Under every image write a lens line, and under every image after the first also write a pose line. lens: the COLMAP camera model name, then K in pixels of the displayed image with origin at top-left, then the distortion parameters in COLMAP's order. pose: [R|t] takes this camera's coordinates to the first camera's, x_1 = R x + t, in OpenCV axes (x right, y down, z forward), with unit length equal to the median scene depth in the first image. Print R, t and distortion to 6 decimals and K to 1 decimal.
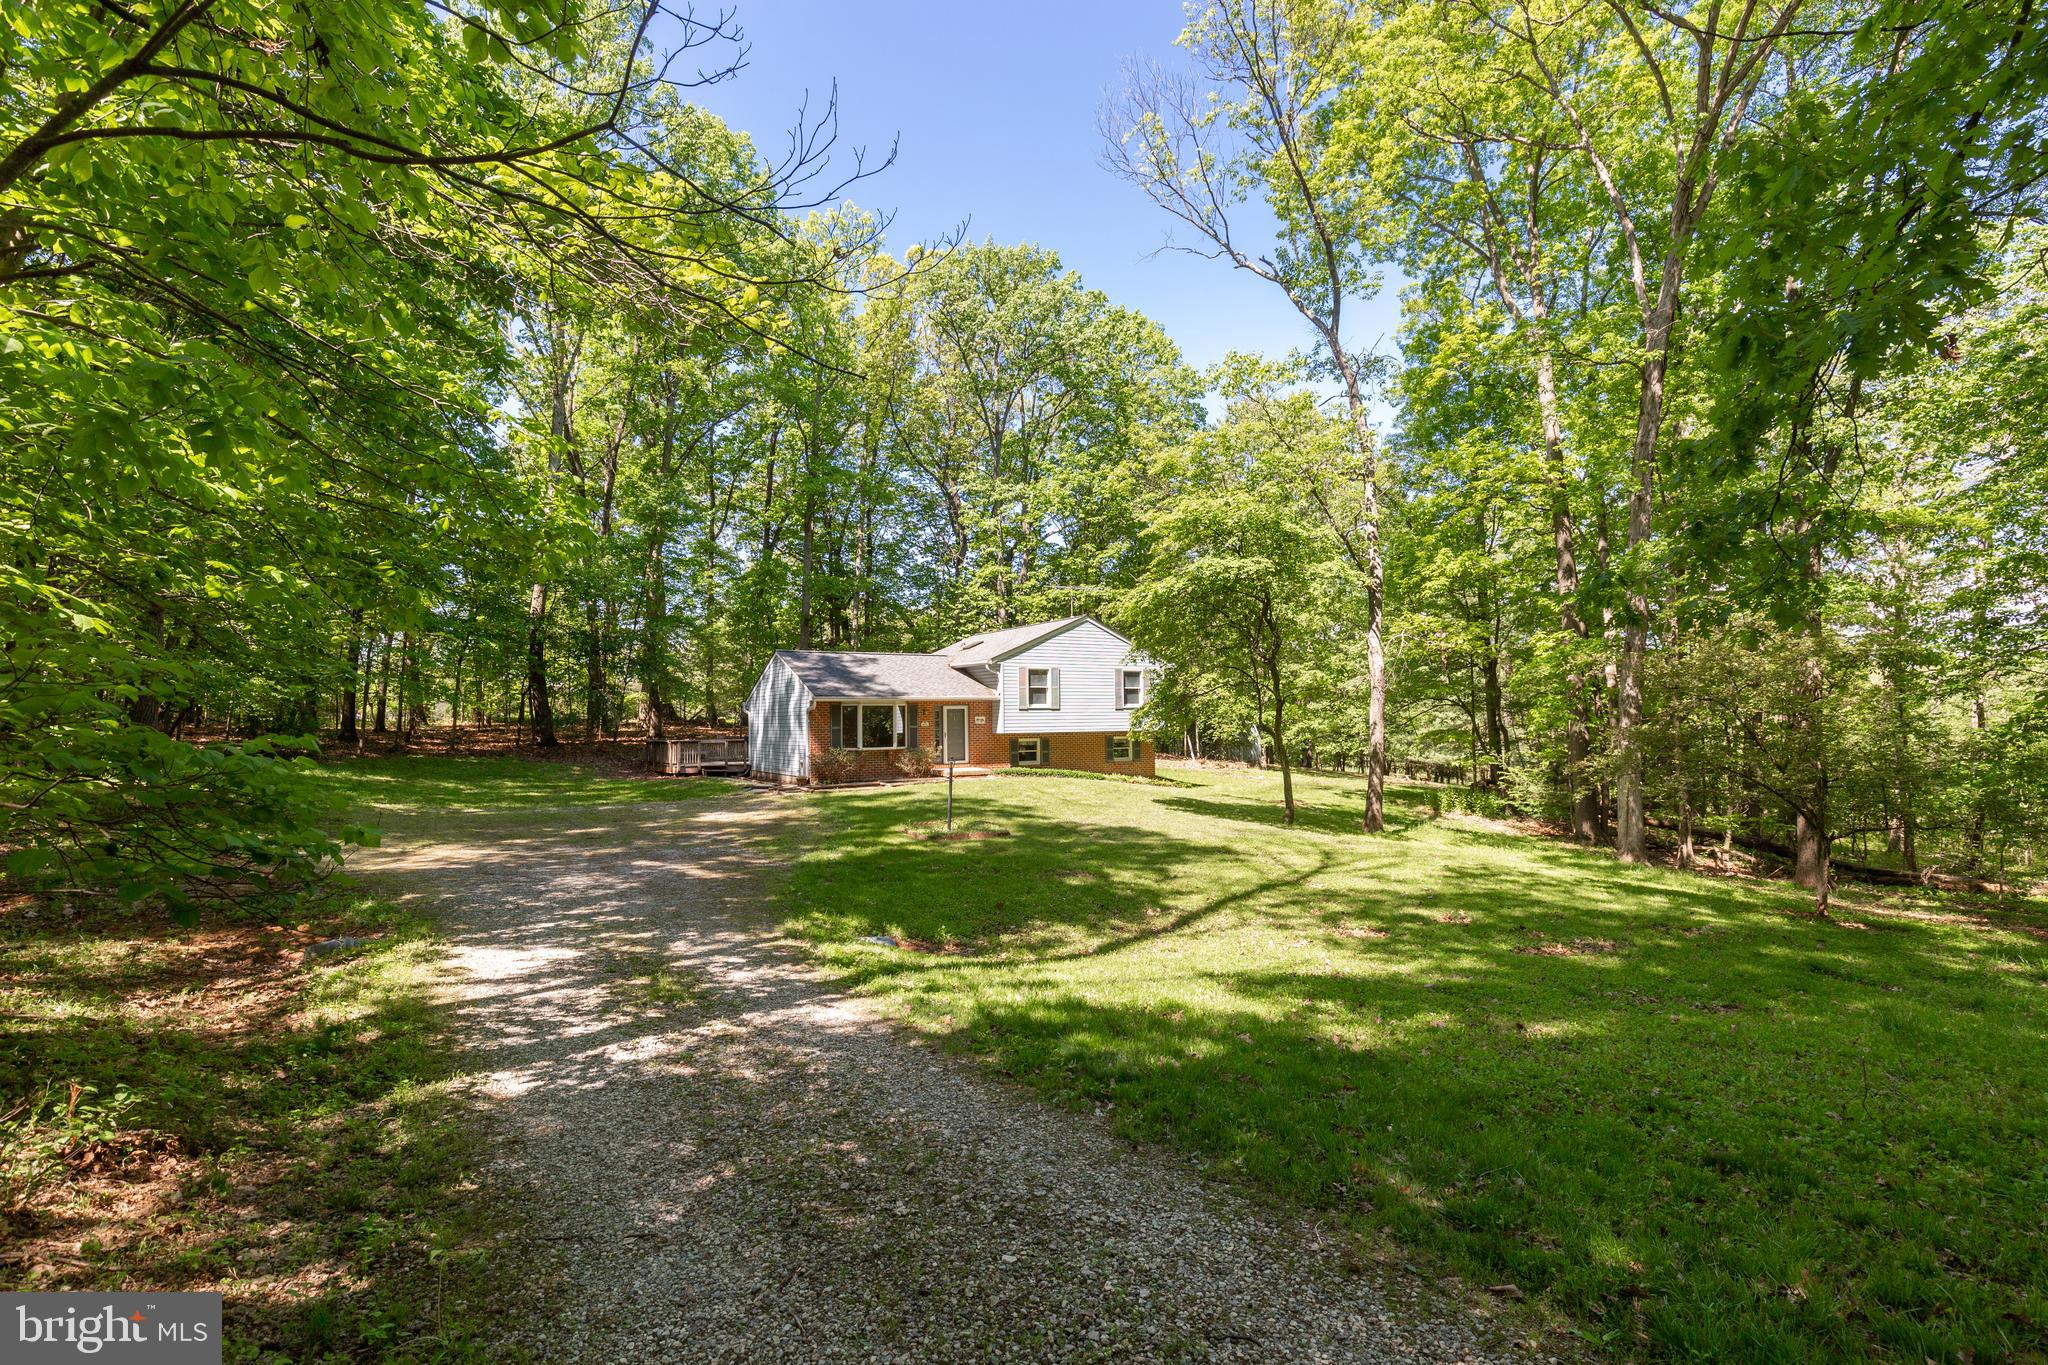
lens RADIAL K [[964.6, 0, 1027.5], [0, 964.6, 646.1], [0, 0, 1]] dist [-0.003669, 0.000007]
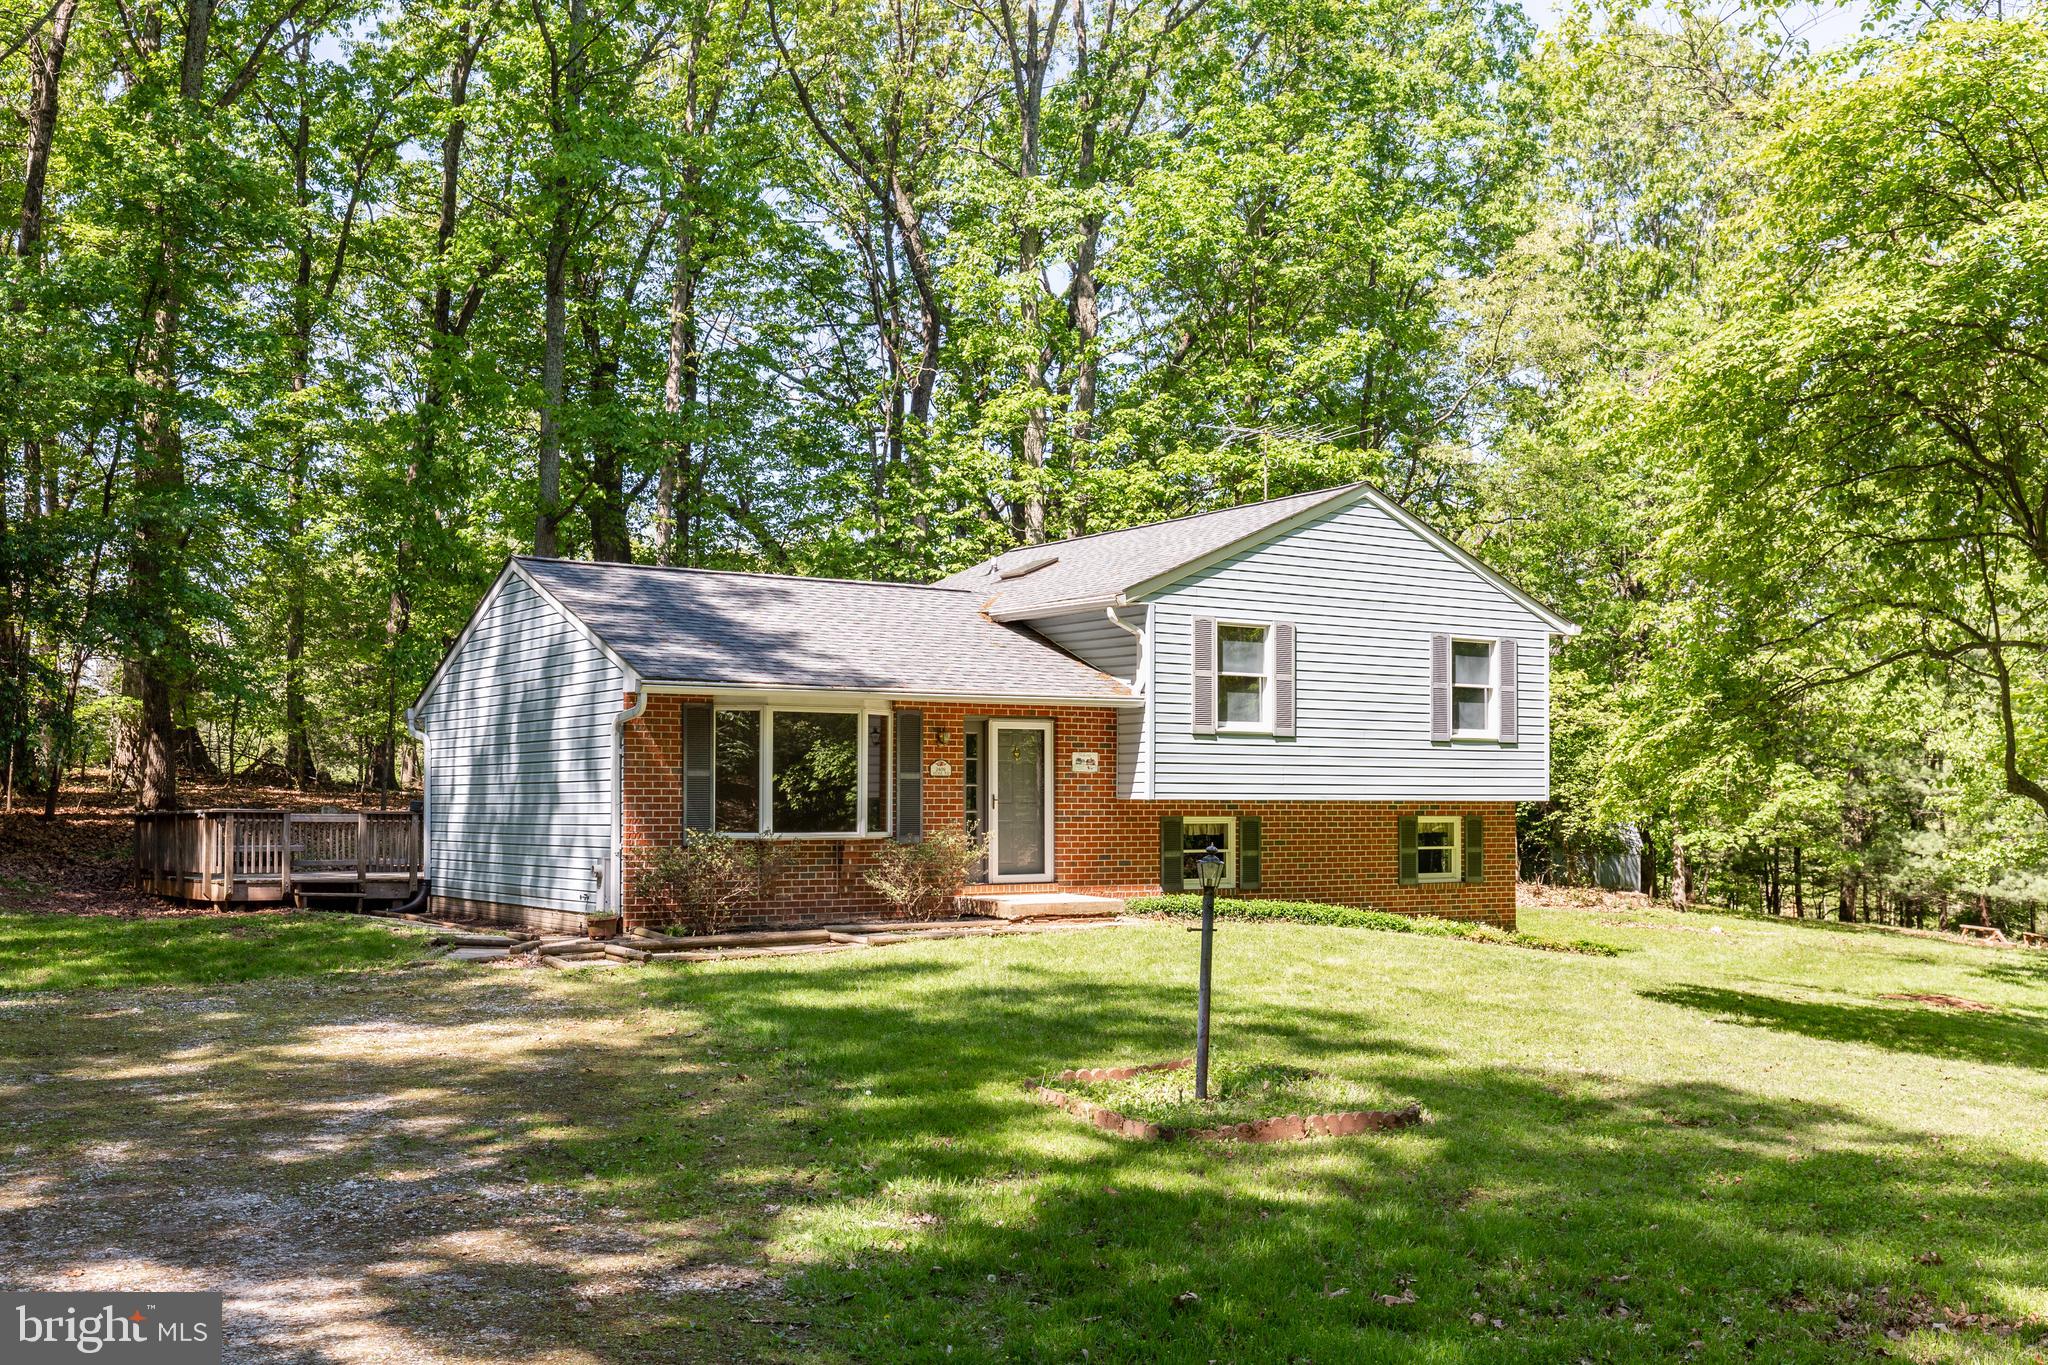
lens RADIAL K [[2057.7, 0, 1025.0], [0, 2057.7, 670.1], [0, 0, 1]] dist [0.022270, 0.000000]
pose [[0.999354, 0.014723, 0.032772, -0.093970], [-0.015154, 0.999802, 0.012923, 0.031870], [-0.032575, -0.013412, 0.999379, 0.228761]]
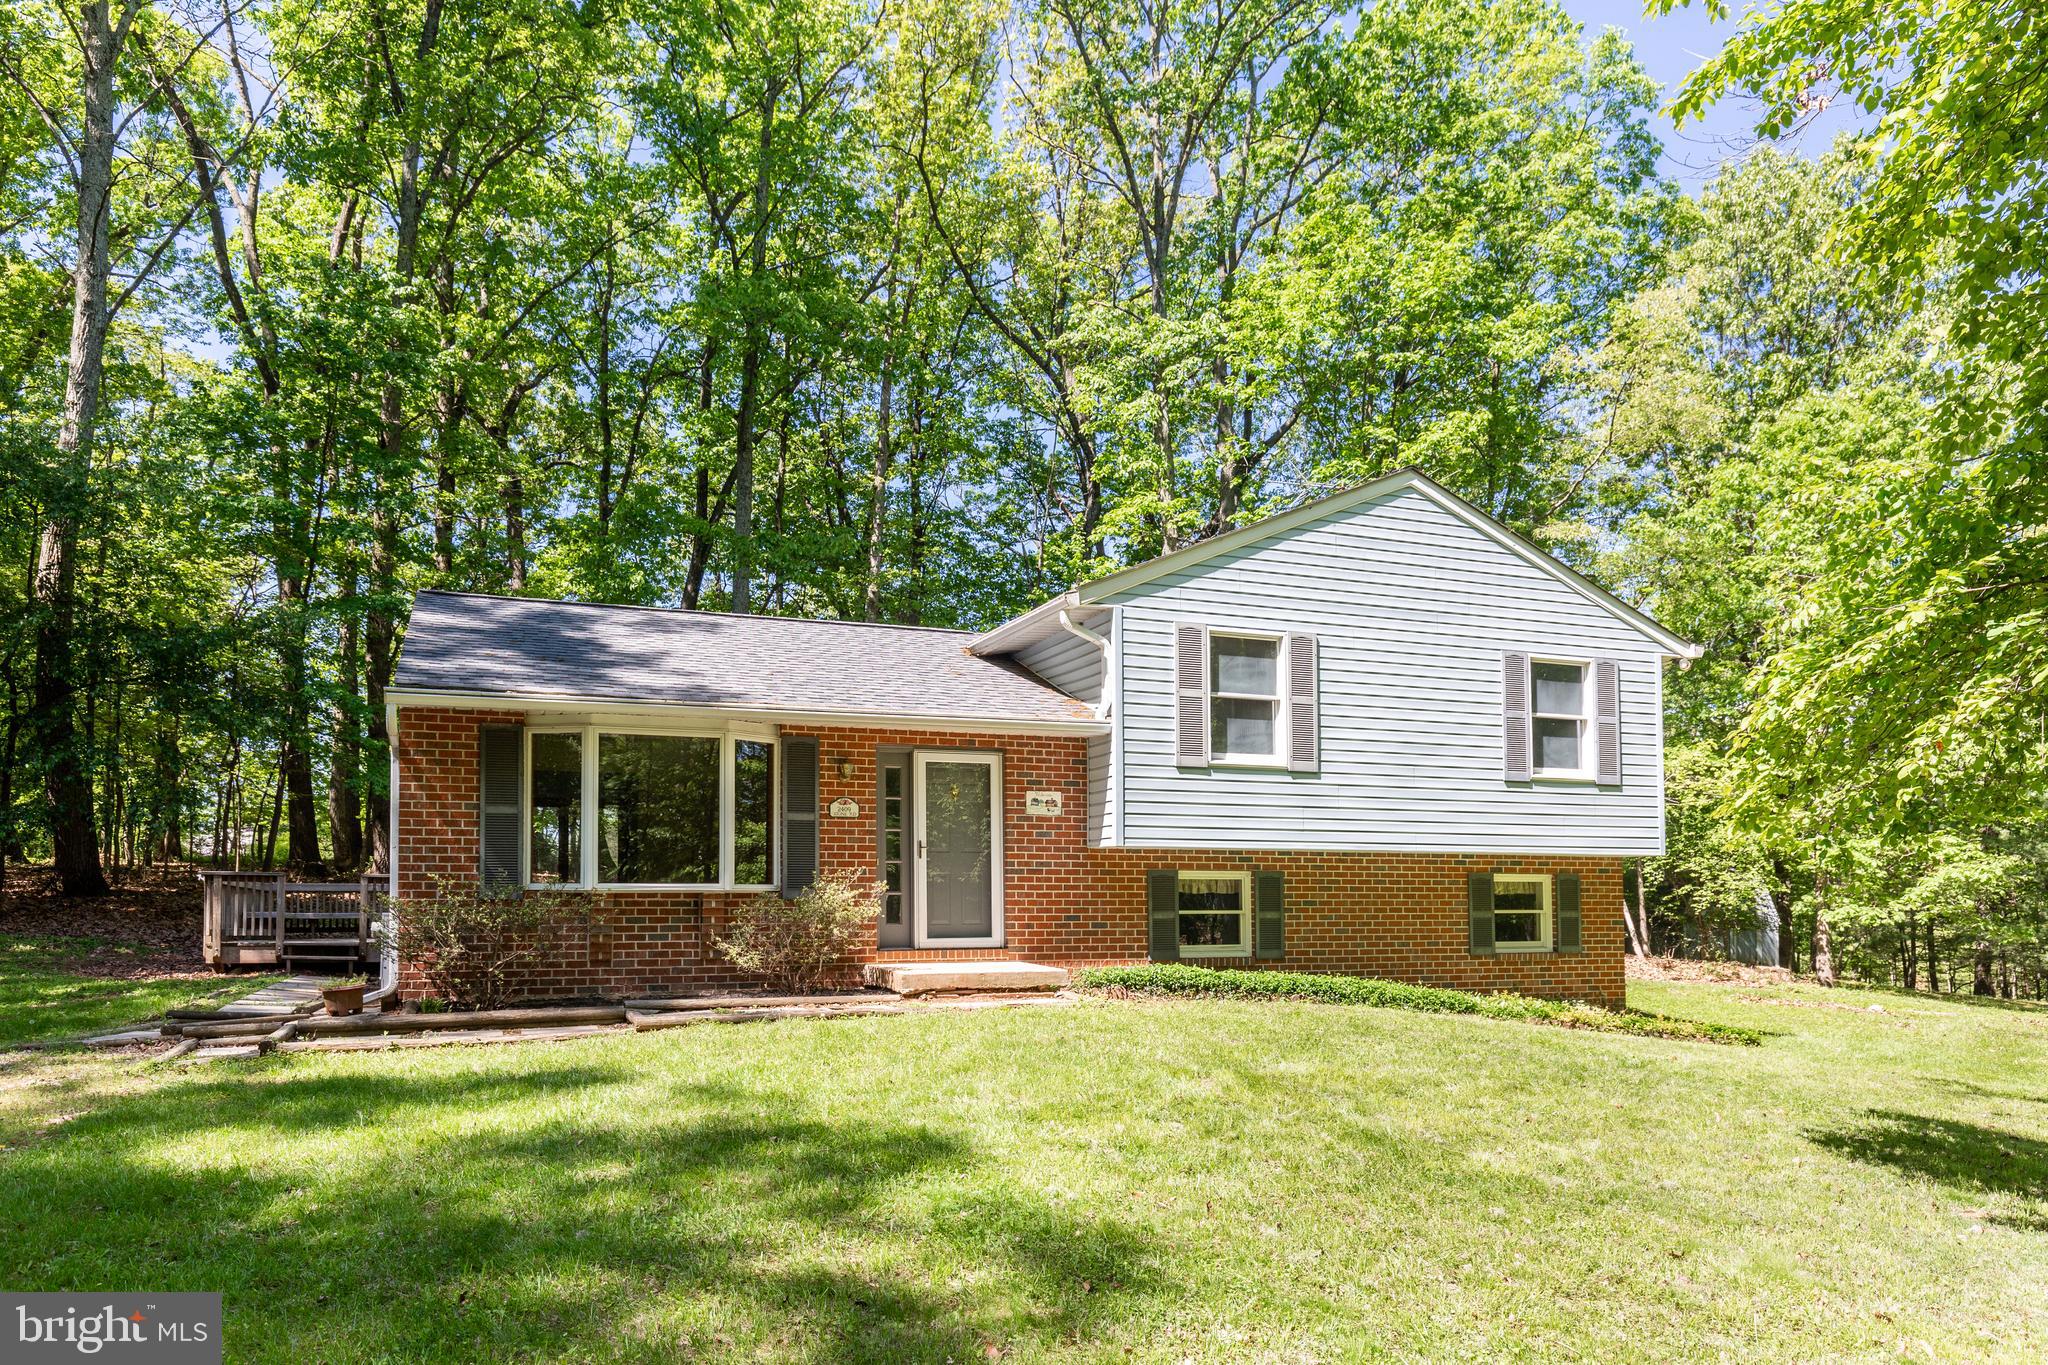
lens RADIAL K [[1377.9, 0, 962.8], [0, 1377.9, 804.9], [0, 0, 1]] dist [0.024546, 0.004435]
pose [[0.979729, -0.003621, -0.200296, 0.011284], [0.005506, 0.999946, 0.008855, 0.070962], [0.200253, -0.009778, 0.979695, 0.560366]]
